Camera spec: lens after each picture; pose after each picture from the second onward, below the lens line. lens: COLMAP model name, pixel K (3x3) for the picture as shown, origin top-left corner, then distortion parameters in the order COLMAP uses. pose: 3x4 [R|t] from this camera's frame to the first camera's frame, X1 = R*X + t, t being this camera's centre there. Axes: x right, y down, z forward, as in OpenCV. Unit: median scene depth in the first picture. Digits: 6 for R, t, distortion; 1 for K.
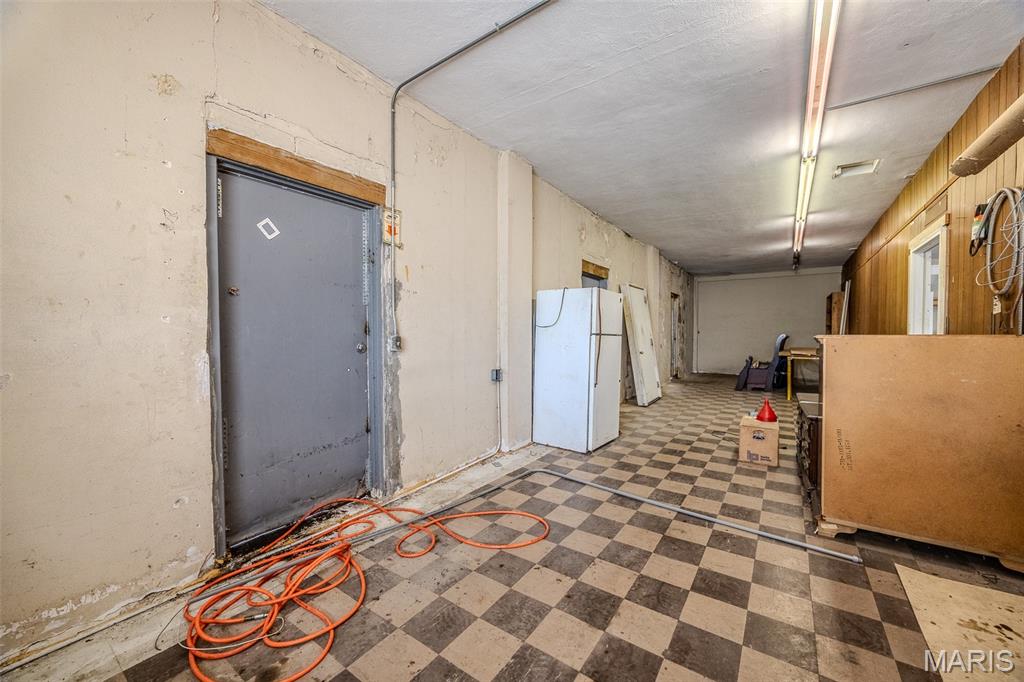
lens RADIAL K [[391.3, 0, 511.6], [0, 391.3, 339.5], [0, 0, 1]] dist [-0.003364, 0.000269]
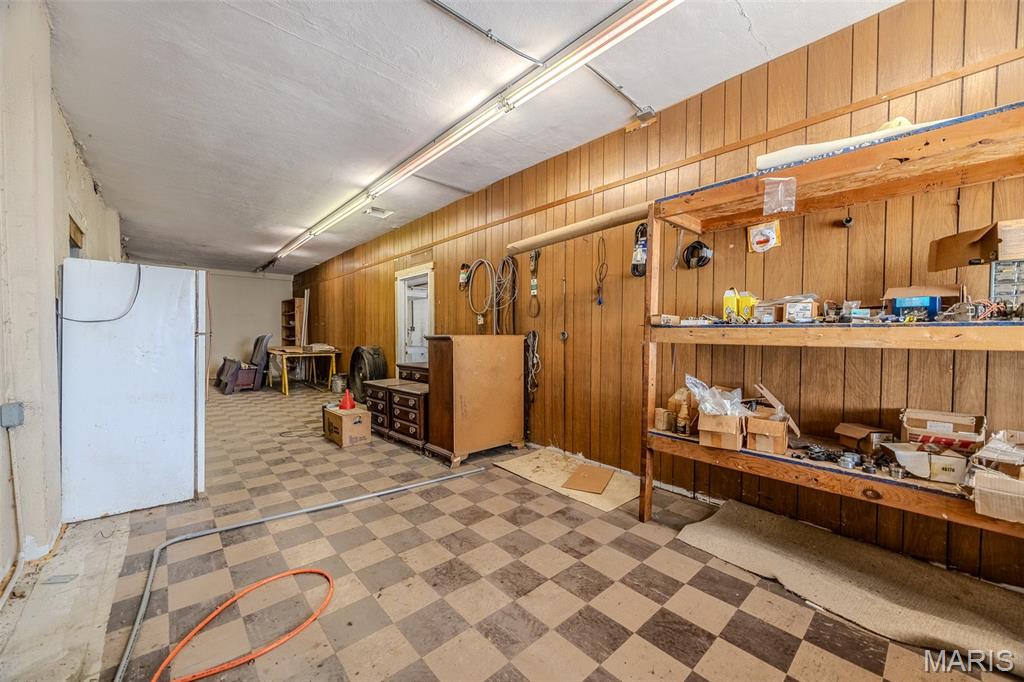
lens RADIAL K [[391.3, 0, 516.2], [0, 391.3, 343.6], [0, 0, 1]] dist [-0.003364, 0.000269]
pose [[0.218528, -0.022638, 0.975568, -0.478793], [0.011368, 0.999722, 0.020652, -0.005848], [-0.975764, 0.006577, 0.218725, 0.324021]]
